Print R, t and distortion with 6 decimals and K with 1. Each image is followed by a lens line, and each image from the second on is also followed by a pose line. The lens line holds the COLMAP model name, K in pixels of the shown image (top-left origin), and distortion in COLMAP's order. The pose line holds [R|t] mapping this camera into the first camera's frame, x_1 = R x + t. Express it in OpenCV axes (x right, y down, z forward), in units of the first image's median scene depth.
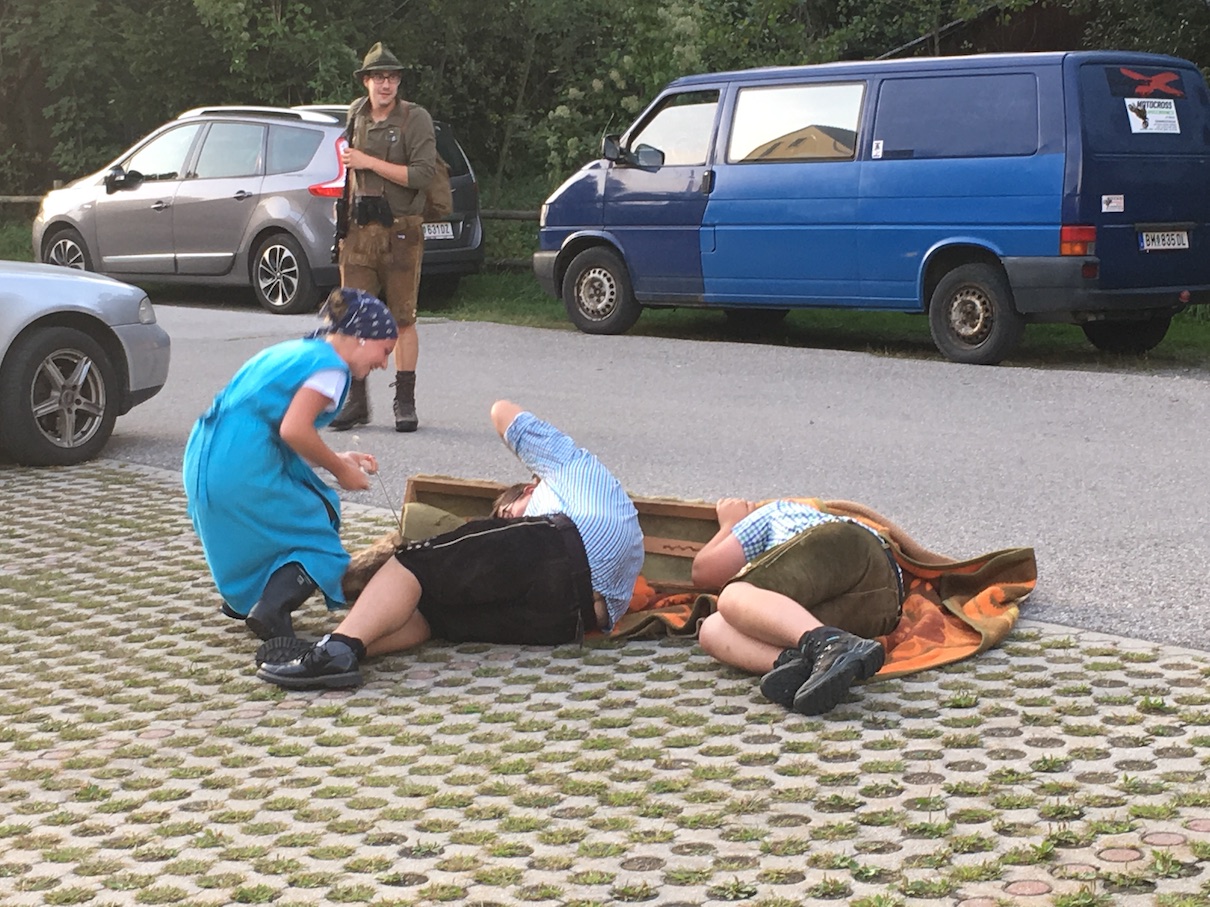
lens RADIAL K [[2590.6, 0, 600.2], [0, 2590.6, 459.0], [0, 0, 1]] dist [0.038134, 0.000000]
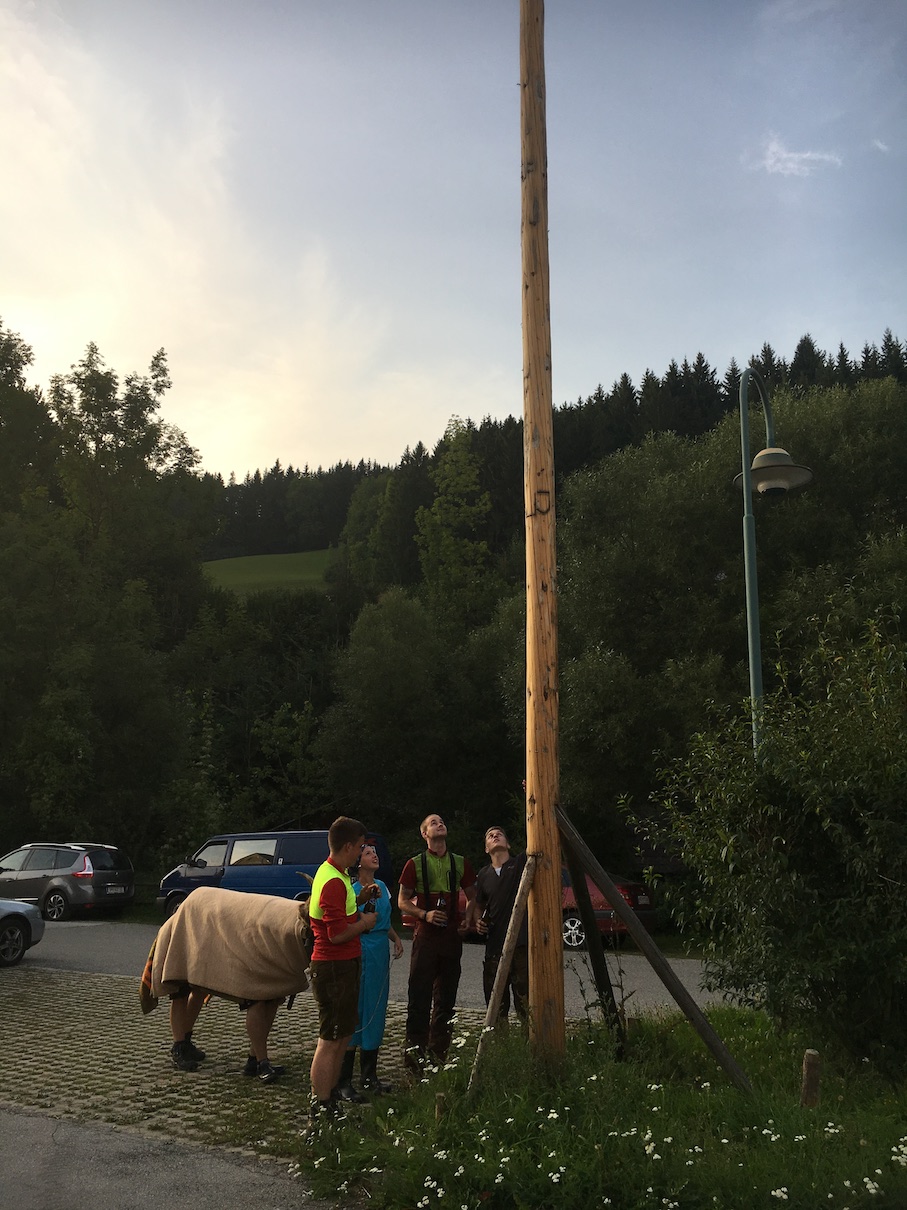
lens RADIAL K [[1034.4, 0, 453.5], [0, 1034.4, 598.5], [0, 0, 1]] dist [0.063525, -0.097656]
pose [[0.962664, 0.078886, 0.258951, -0.035946], [0.018978, 0.934575, -0.355260, 0.028441], [-0.270035, 0.346910, 0.898184, -0.248374]]
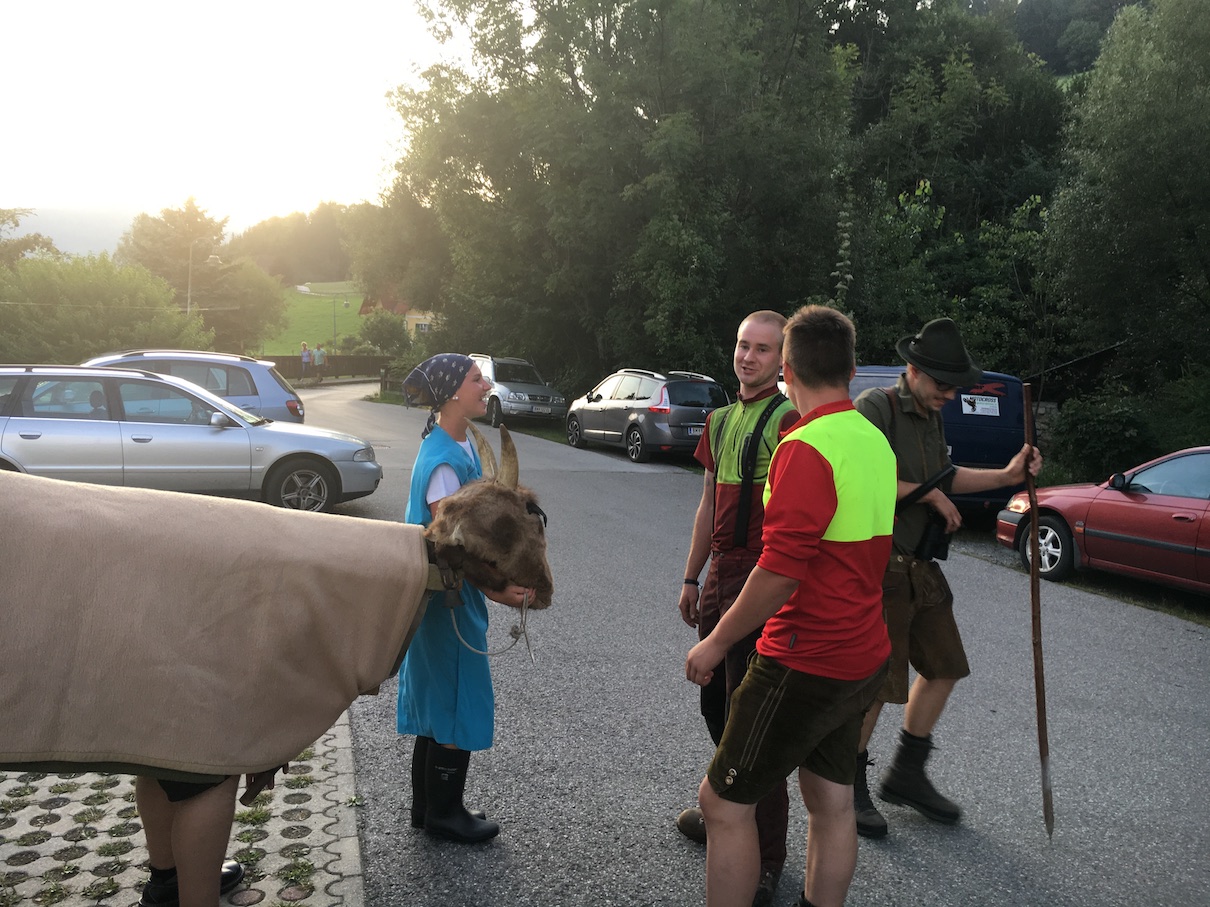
lens RADIAL K [[1034.4, 0, 599.1], [0, 1034.4, 449.5], [0, 0, 1]] dist [0.063525, -0.097656]
pose [[0.916112, 0.097606, -0.388859, 0.225069], [-0.120097, 0.992183, -0.033892, -0.037920], [0.382511, 0.077750, 0.920674, 0.189233]]
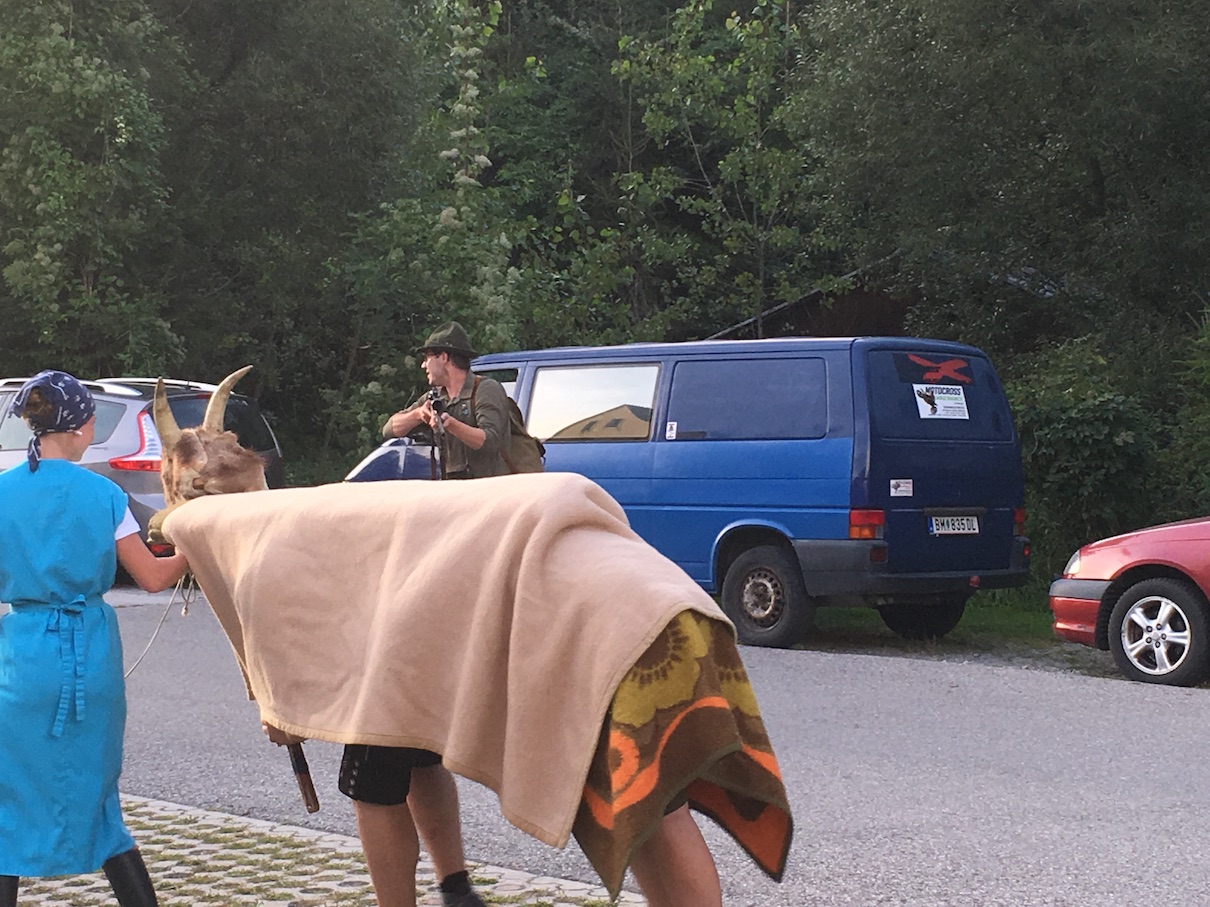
lens RADIAL K [[2623.5, 0, 604.5], [0, 2623.5, 455.6], [0, 0, 1]] dist [0.022408, 0.000000]
pose [[0.998394, 0.012543, 0.055250, 0.023225], [-0.006584, 0.994265, -0.106741, -0.001636], [-0.056272, 0.106205, 0.992751, -0.000896]]
